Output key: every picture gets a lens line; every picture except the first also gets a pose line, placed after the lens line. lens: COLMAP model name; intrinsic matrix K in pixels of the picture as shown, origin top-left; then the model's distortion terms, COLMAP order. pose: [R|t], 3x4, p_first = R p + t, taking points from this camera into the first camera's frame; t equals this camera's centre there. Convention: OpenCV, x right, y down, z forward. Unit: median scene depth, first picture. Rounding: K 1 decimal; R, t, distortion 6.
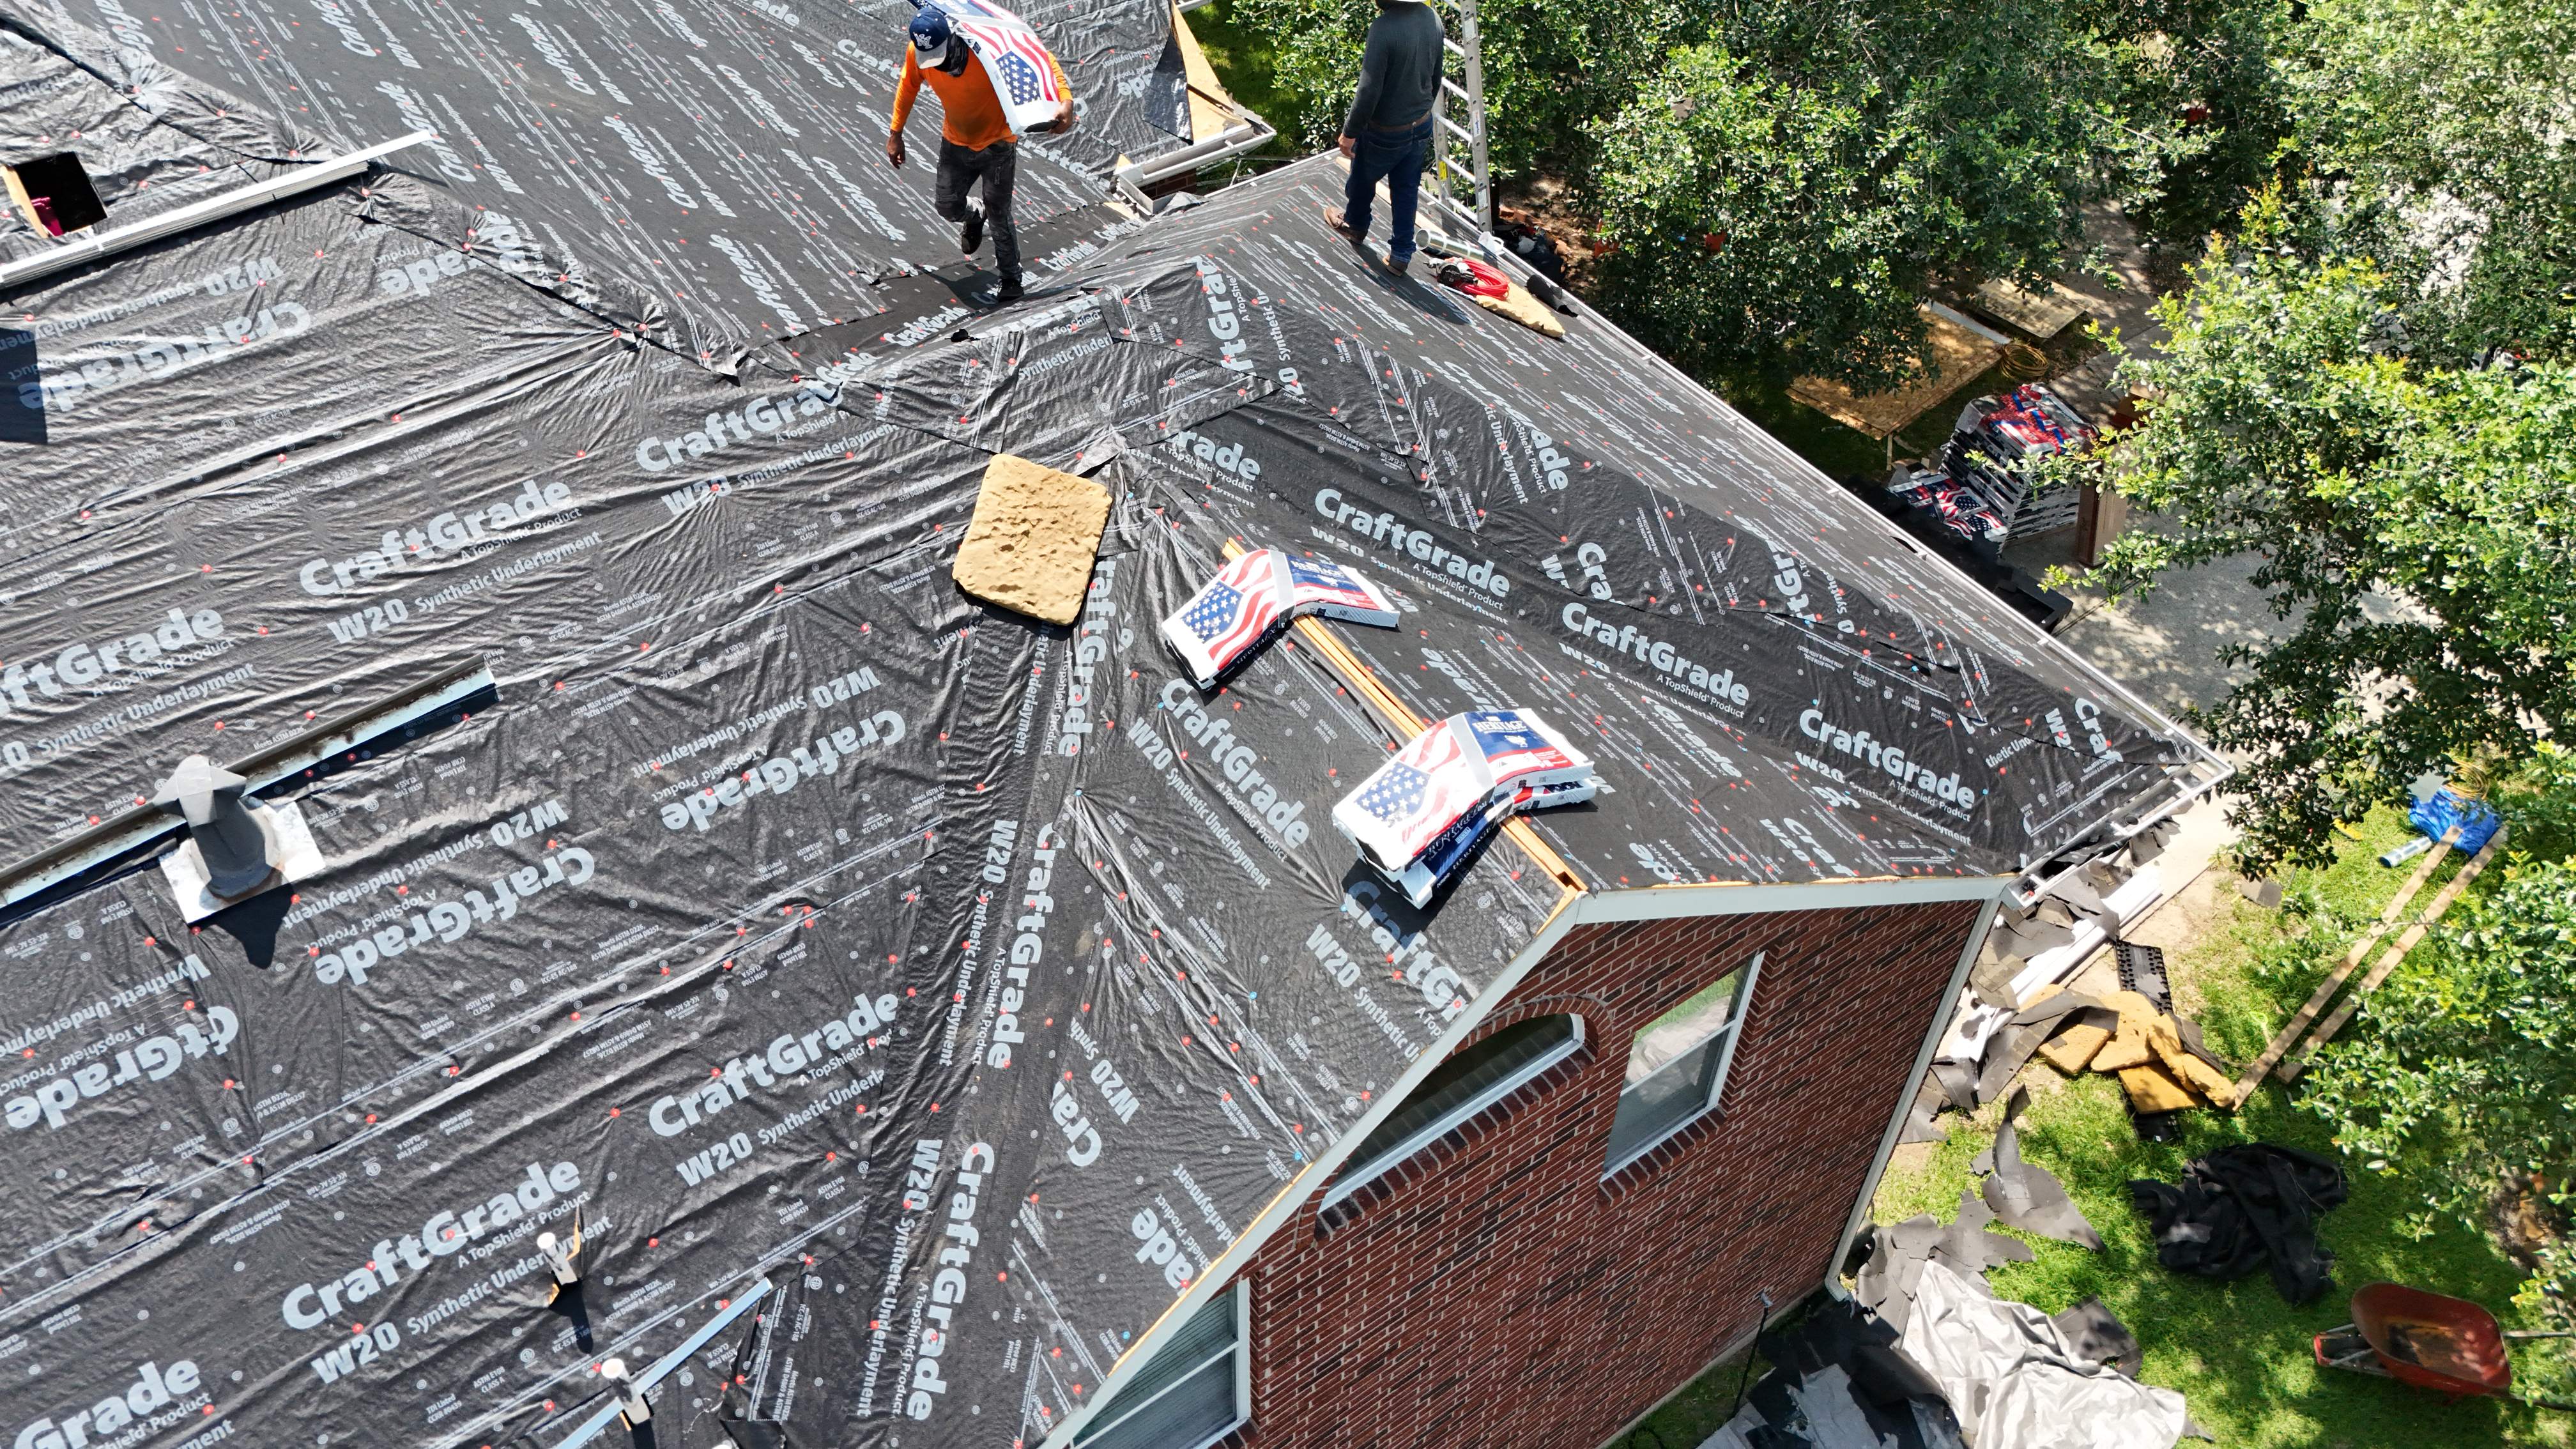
lens RADIAL K [[1874.9, 0, 1290.4], [0, 1874.9, 723.4], [0, 0, 1]] dist [0.060178, -0.074740]
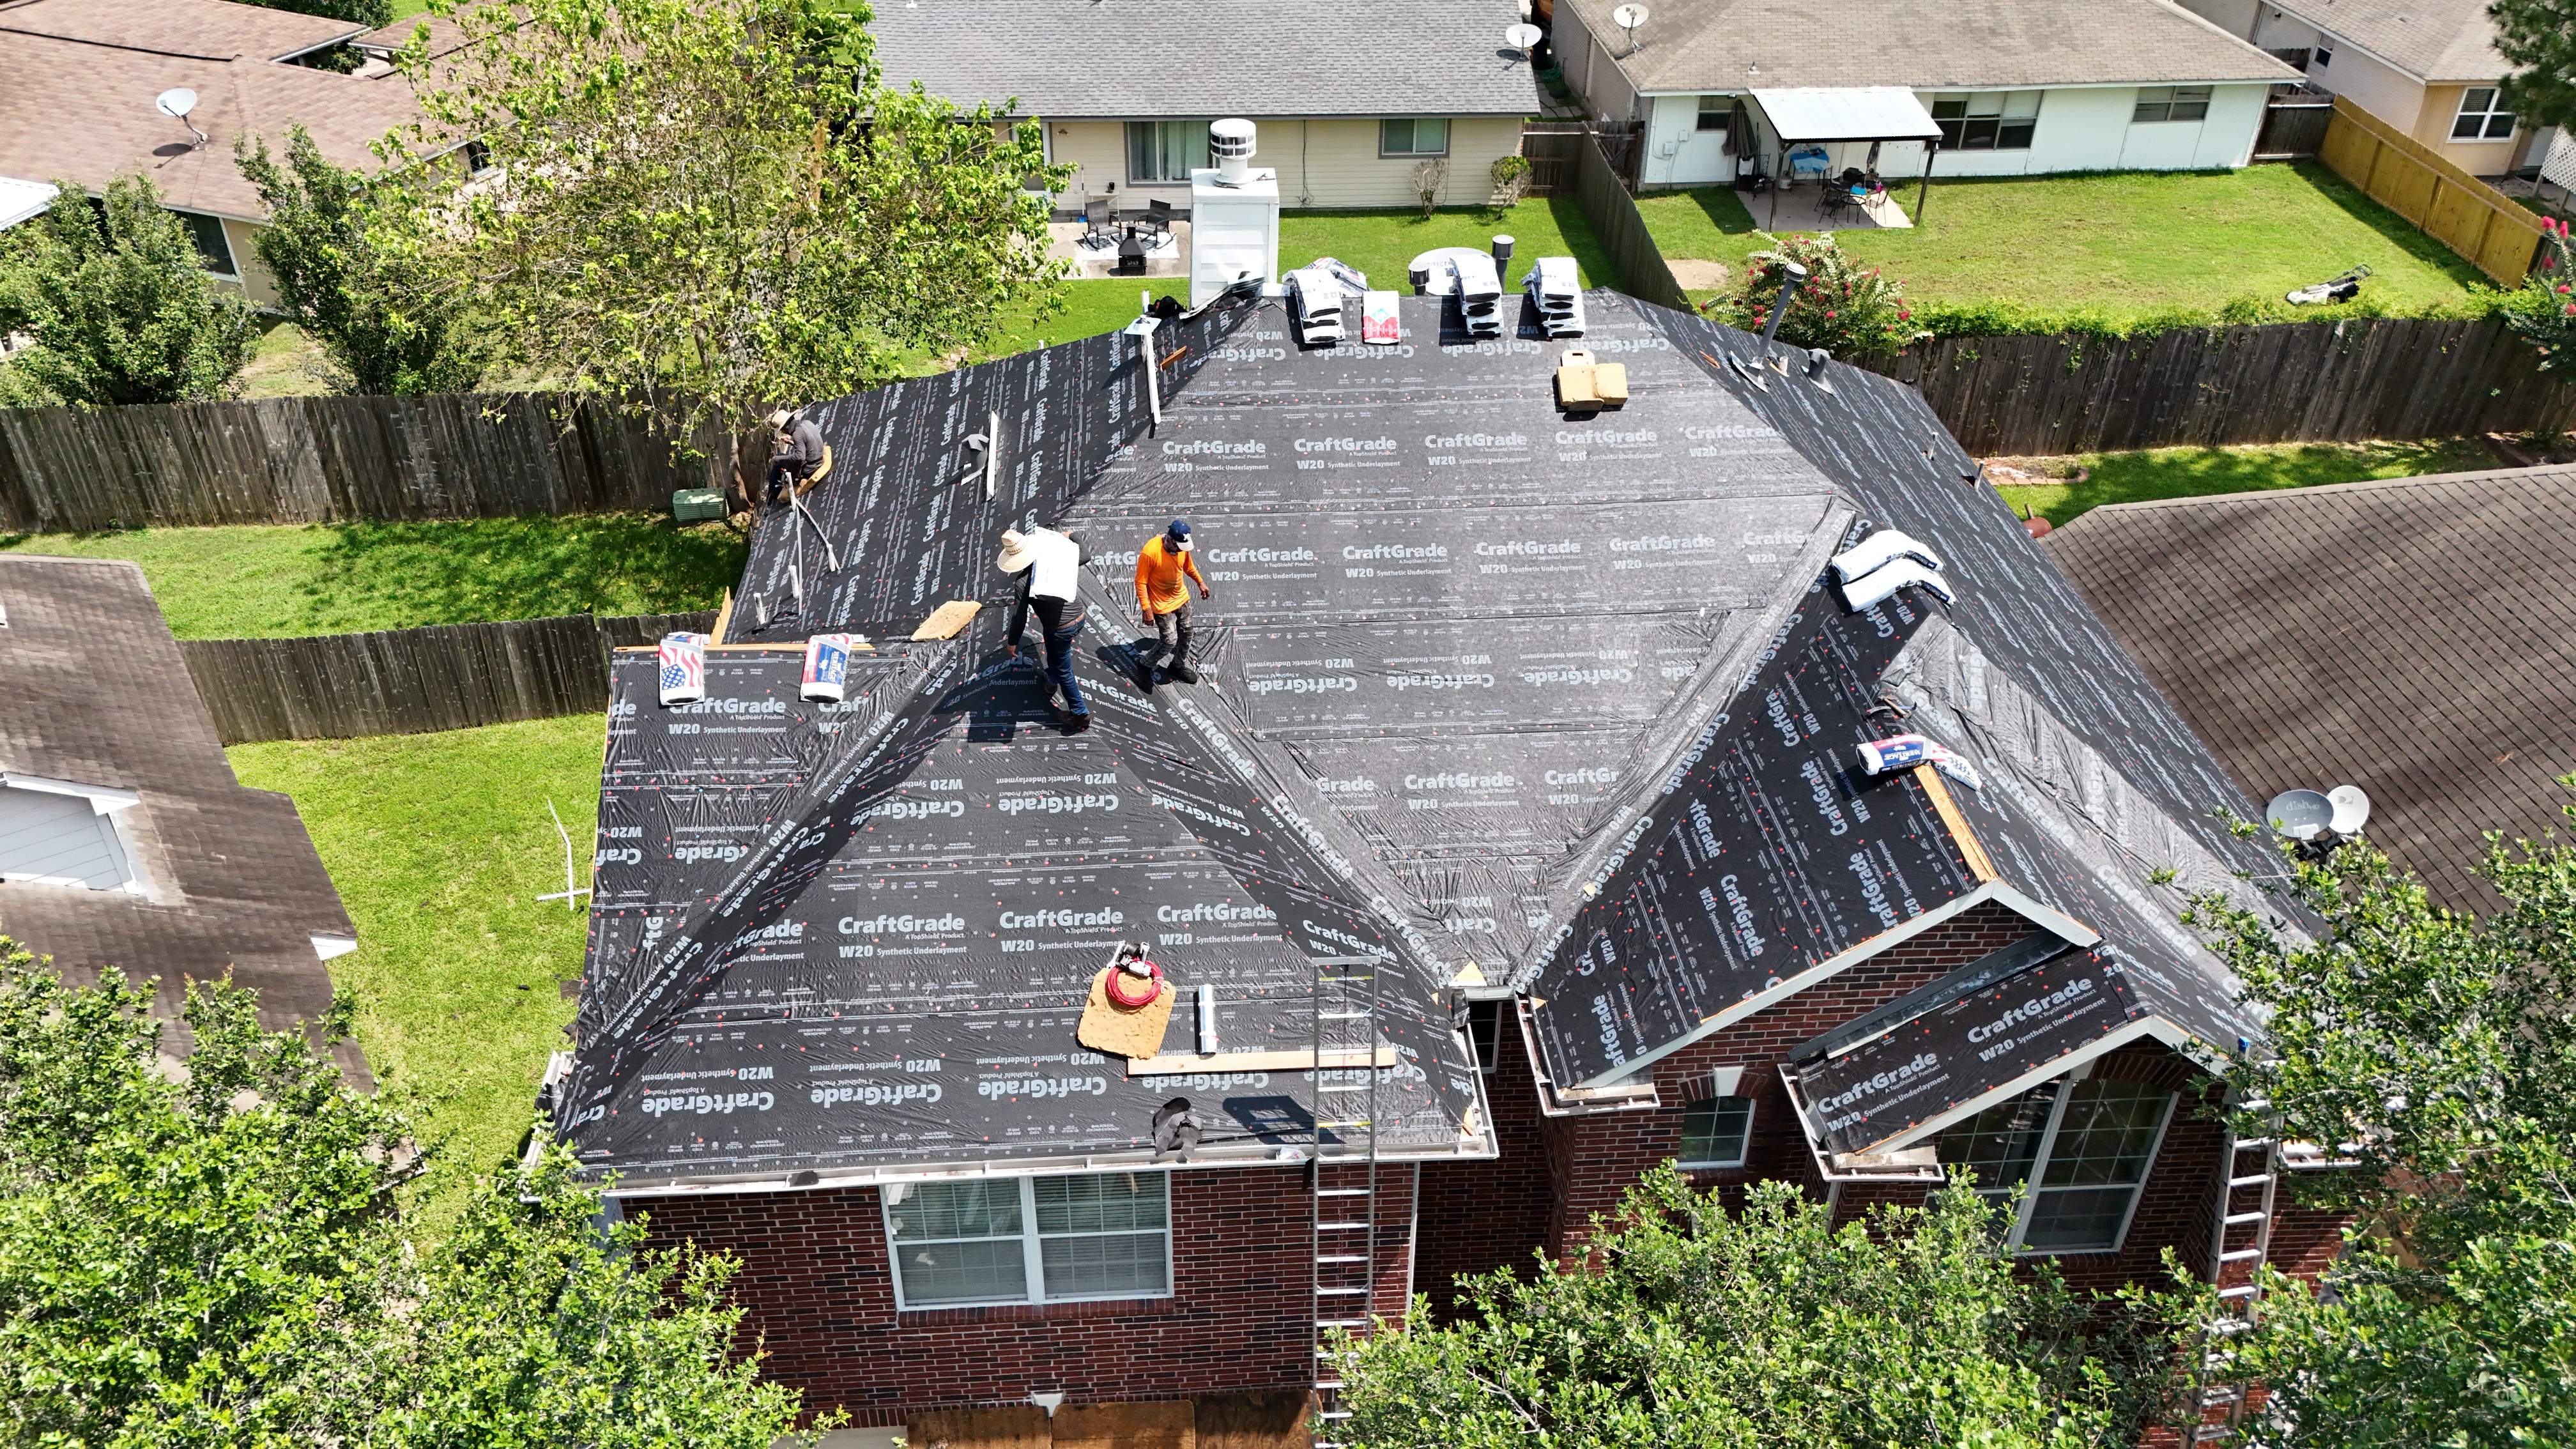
lens RADIAL K [[1882.0, 0, 1284.5], [0, 1882.0, 719.8], [0, 0, 1]] dist [0.080875, -0.077128]
pose [[-0.516657, 0.478565, -0.709959, 1.349934], [-0.625164, 0.355708, 0.694724, -1.945214], [0.585008, 0.802775, 0.115402, 1.114674]]
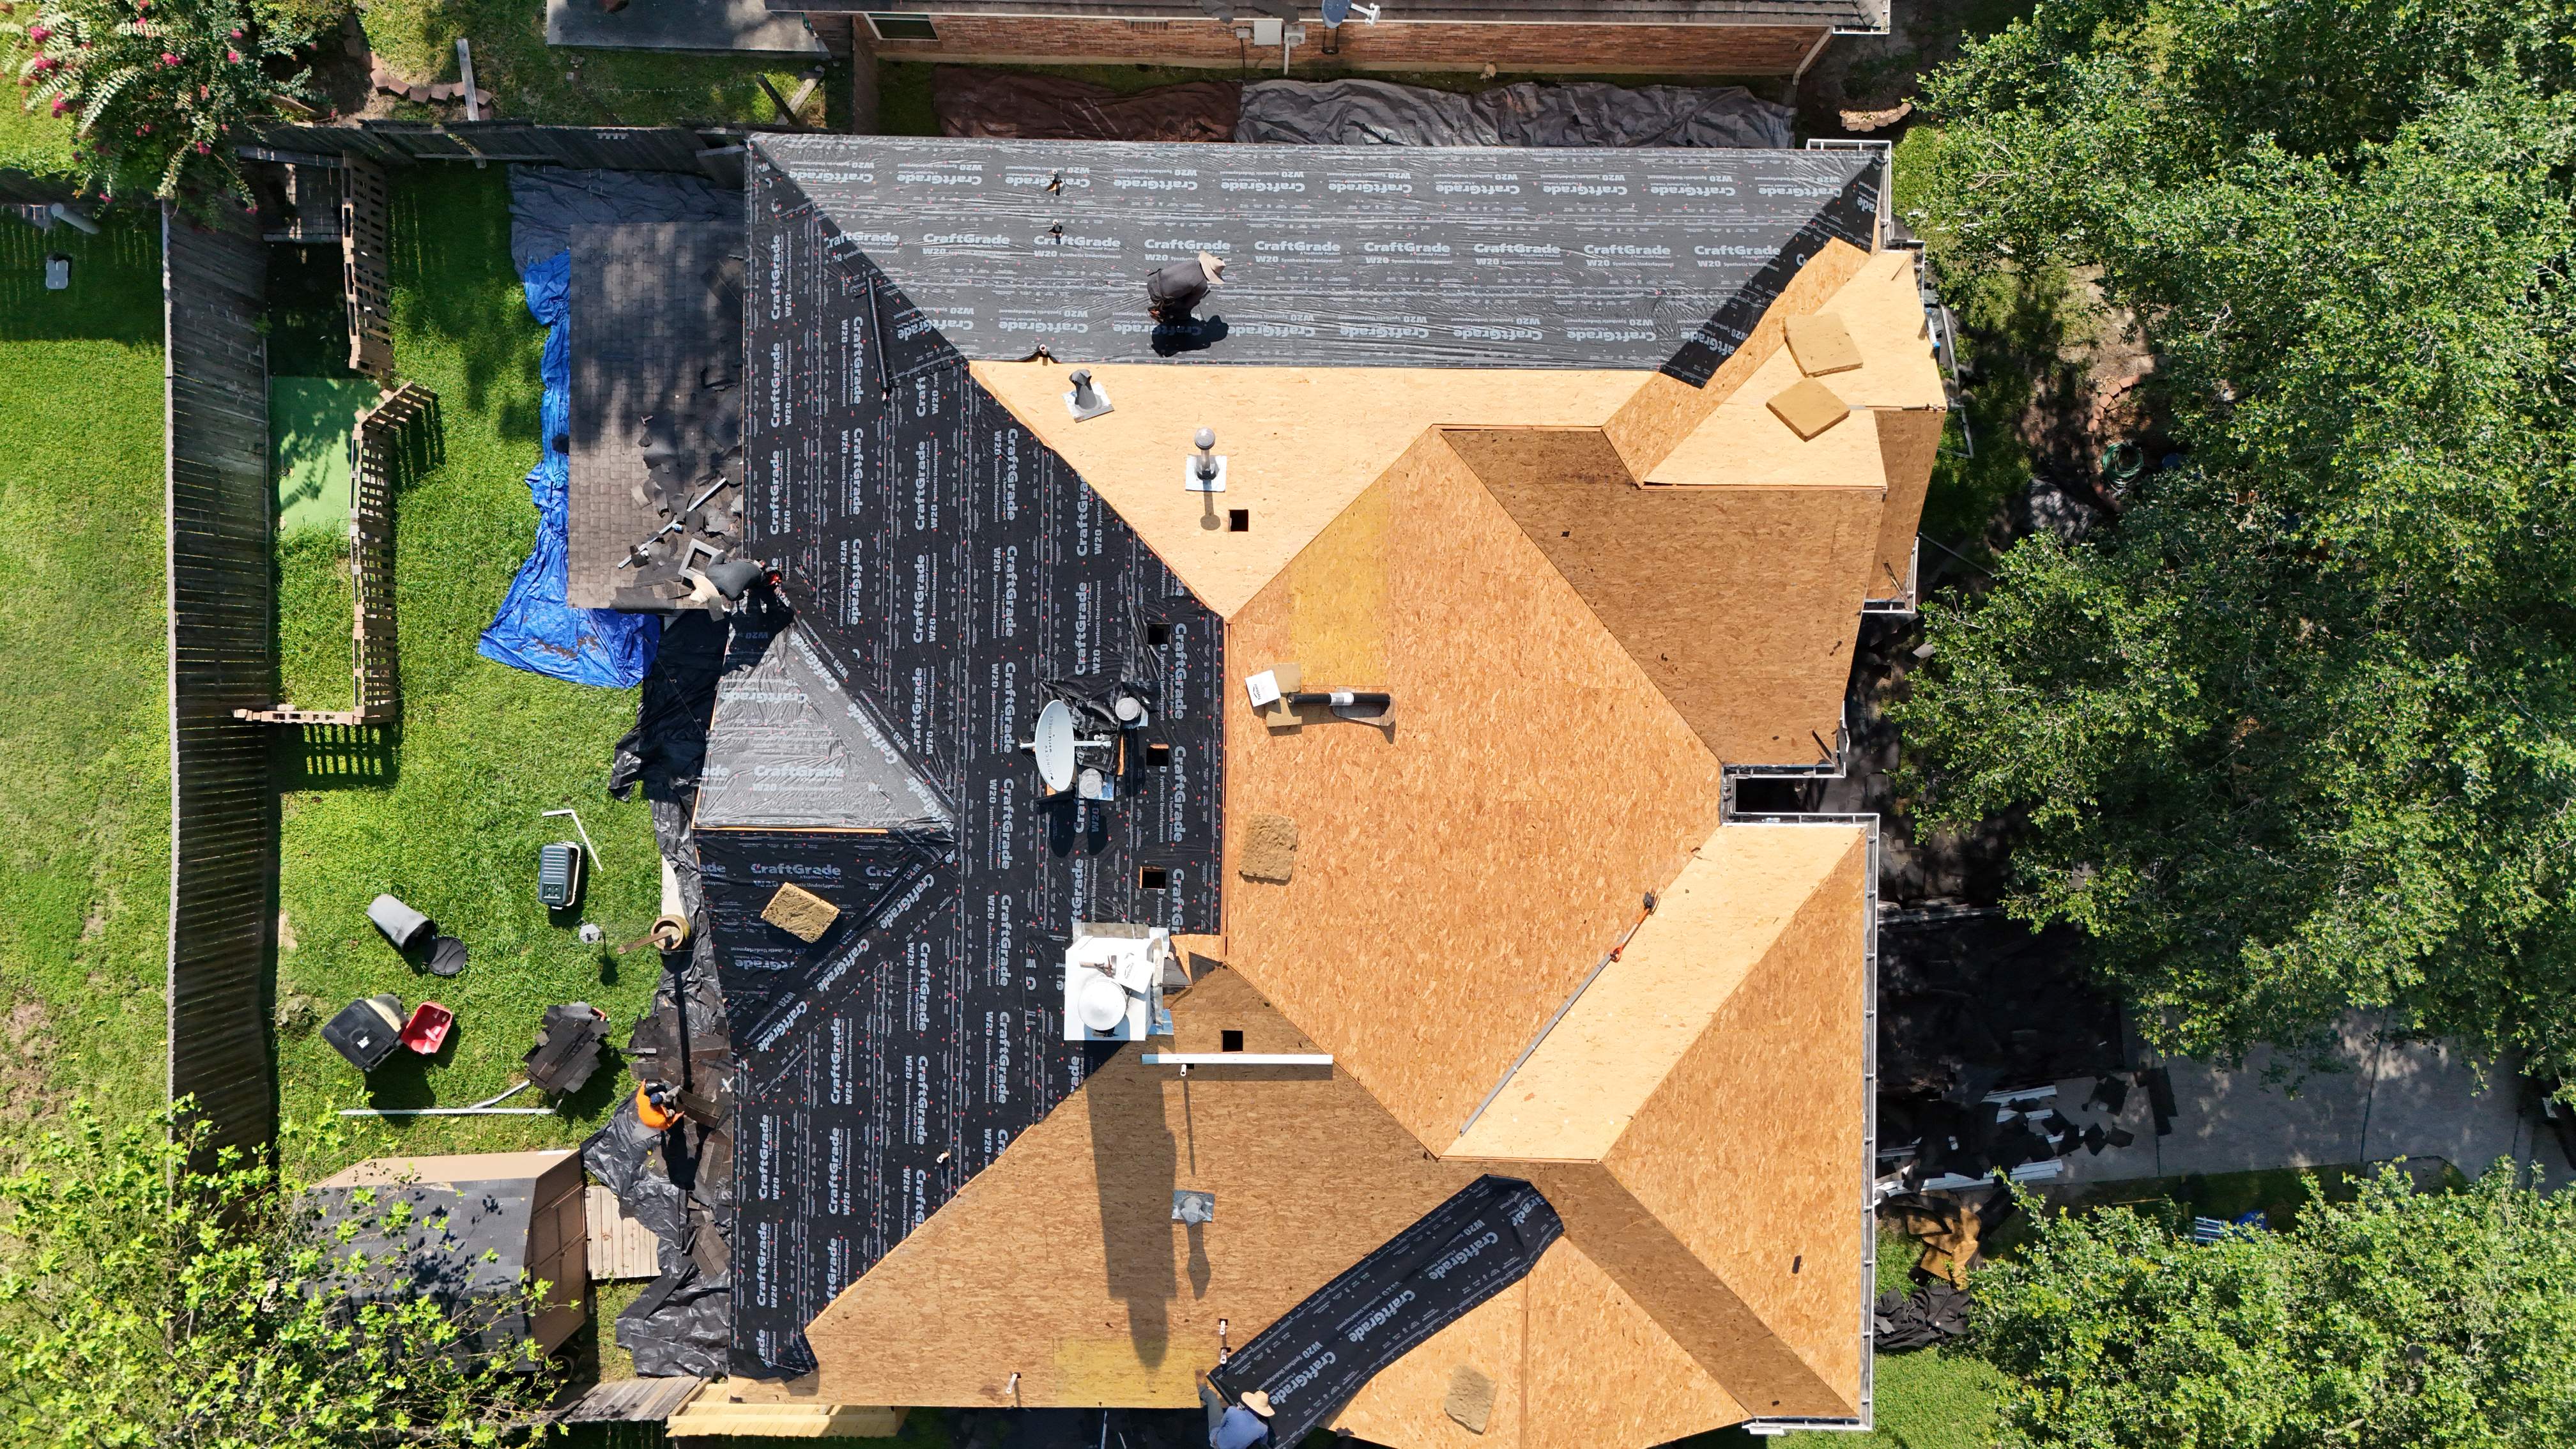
lens RADIAL K [[1890.7, 0, 1283.9], [0, 1890.7, 718.7], [0, 0, 1]] dist [0.100183, -0.139323]
pose [[0.812343, 0.583143, 0.006540, -0.825568], [-0.421982, 0.580024, 0.696781, -2.396545], [0.402530, -0.568785, 0.717254, -0.678878]]
